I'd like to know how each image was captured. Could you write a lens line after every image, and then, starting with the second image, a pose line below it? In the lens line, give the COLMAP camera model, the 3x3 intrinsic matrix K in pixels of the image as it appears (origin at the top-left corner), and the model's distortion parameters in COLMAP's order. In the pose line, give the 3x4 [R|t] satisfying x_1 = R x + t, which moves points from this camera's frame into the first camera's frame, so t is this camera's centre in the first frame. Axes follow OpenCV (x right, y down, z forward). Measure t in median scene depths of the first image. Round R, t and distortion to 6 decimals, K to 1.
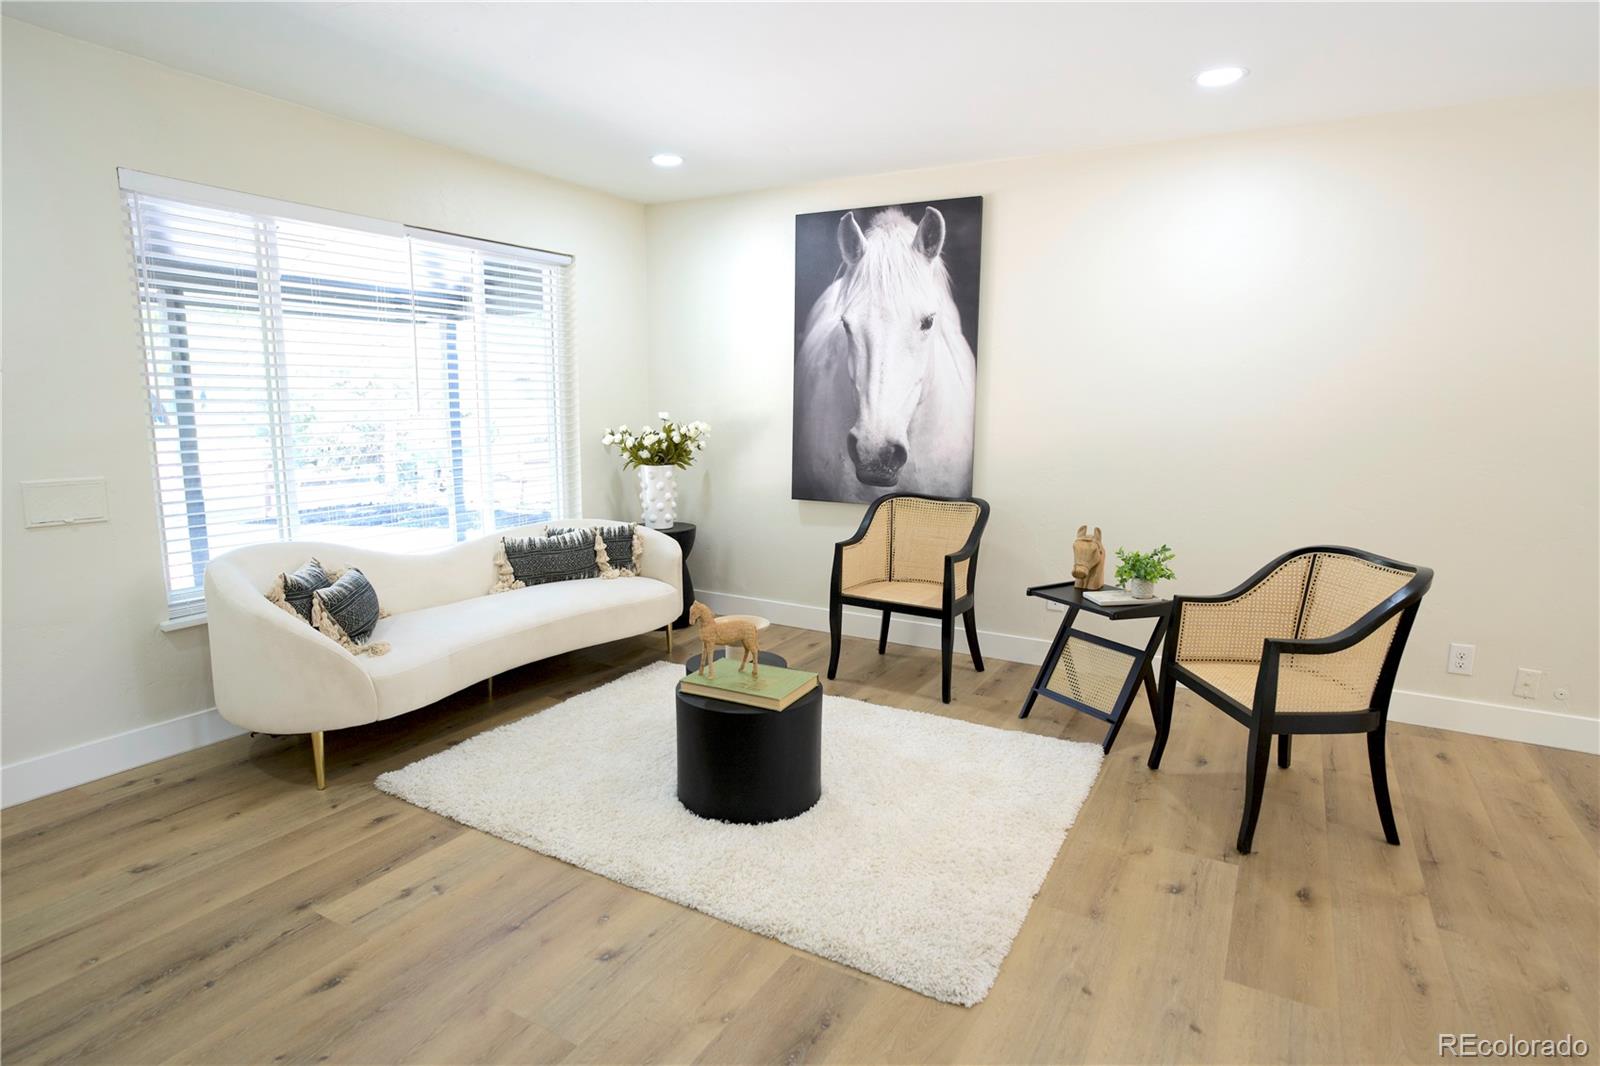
lens RADIAL K [[871.2, 0, 796.6], [0, 871.2, 529.7], [0, 0, 1]] dist [-0.054987, 0.040258]
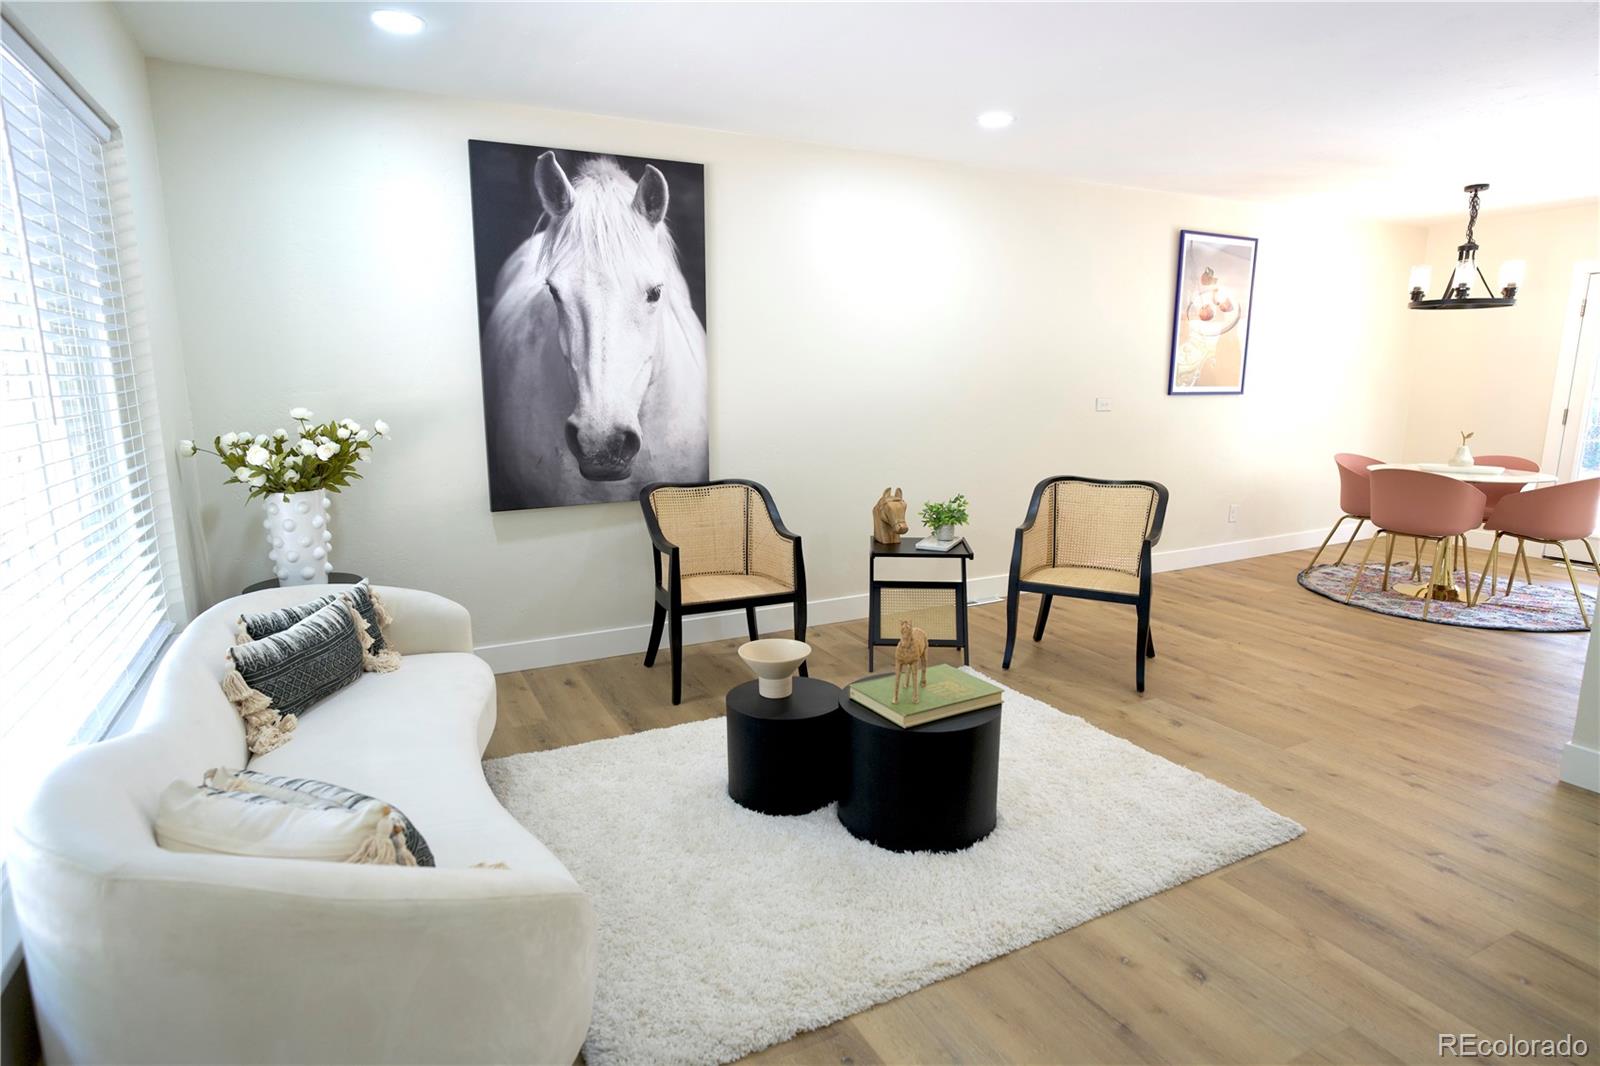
lens RADIAL K [[871.2, 0, 796.6], [0, 871.2, 529.7], [0, 0, 1]] dist [-0.054987, 0.040258]
pose [[0.543438, -0.160060, 0.824048, -0.546031], [0.136941, 0.985407, 0.101093, -0.066517], [-0.828204, 0.057908, 0.557427, 0.381221]]
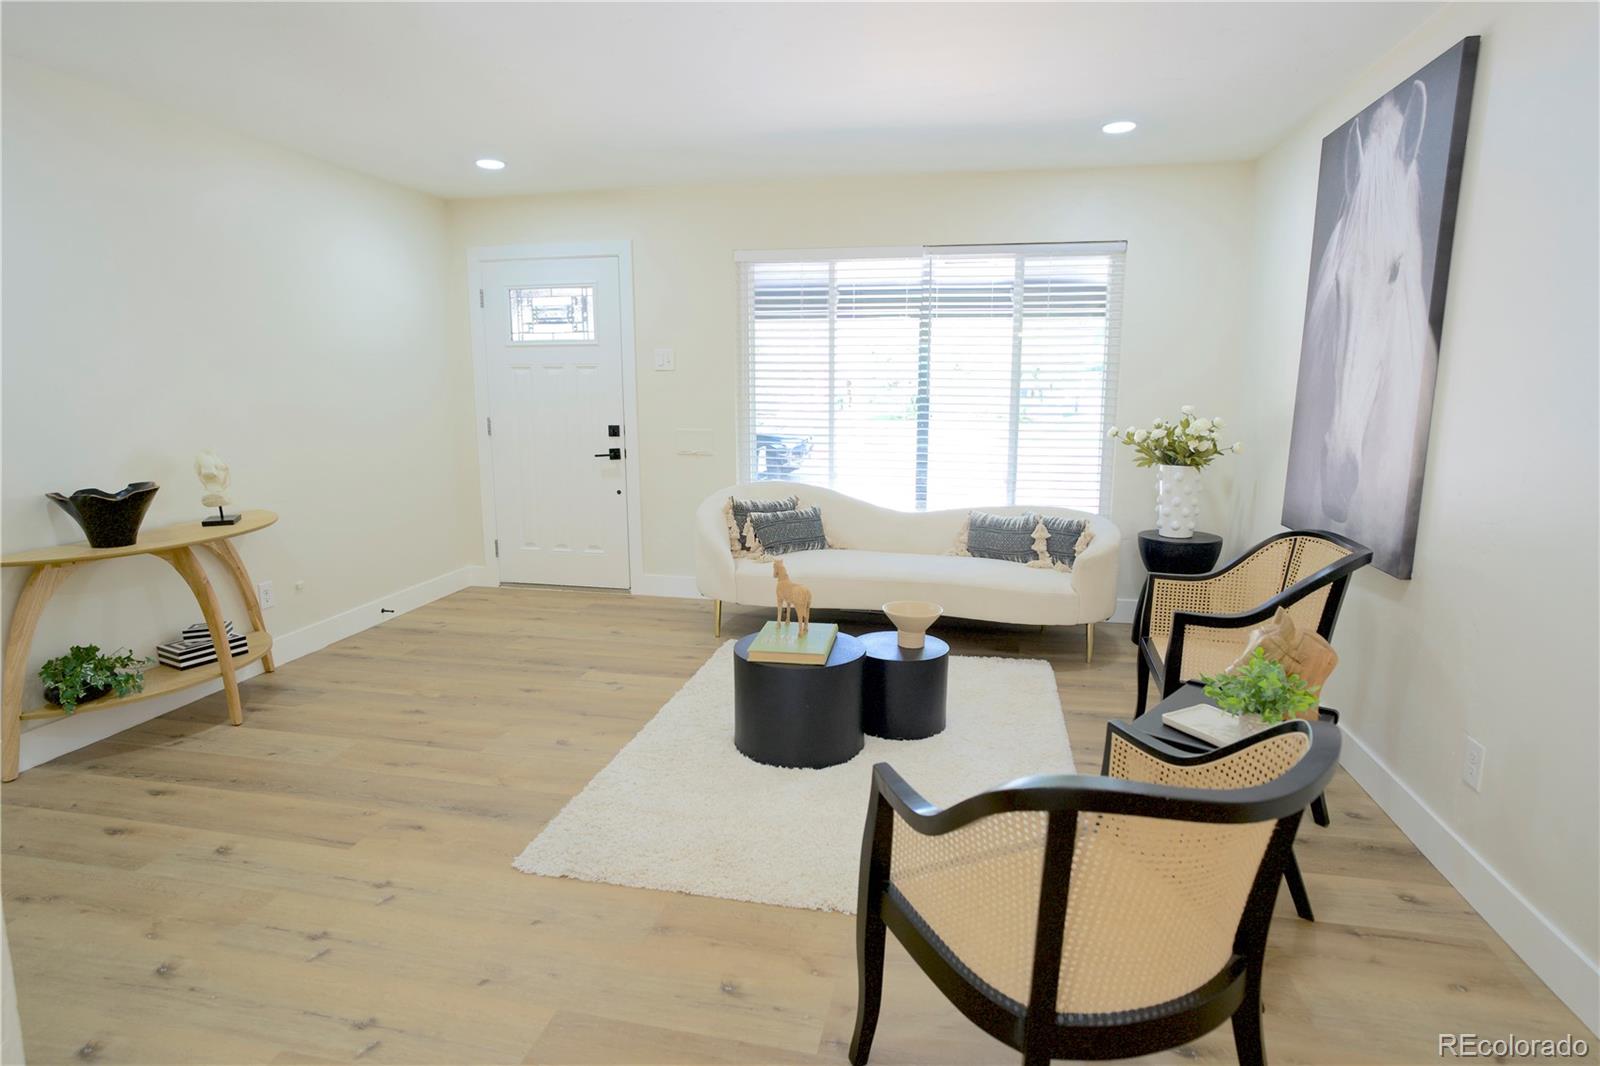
lens RADIAL K [[871.2, 0, 796.6], [0, 871.2, 529.7], [0, 0, 1]] dist [-0.054987, 0.040258]
pose [[0.301862, 0.156301, -0.940452, 0.625372], [-0.146095, 0.982401, 0.116380, -0.061535], [0.942091, 0.102265, 0.319384, 0.404537]]
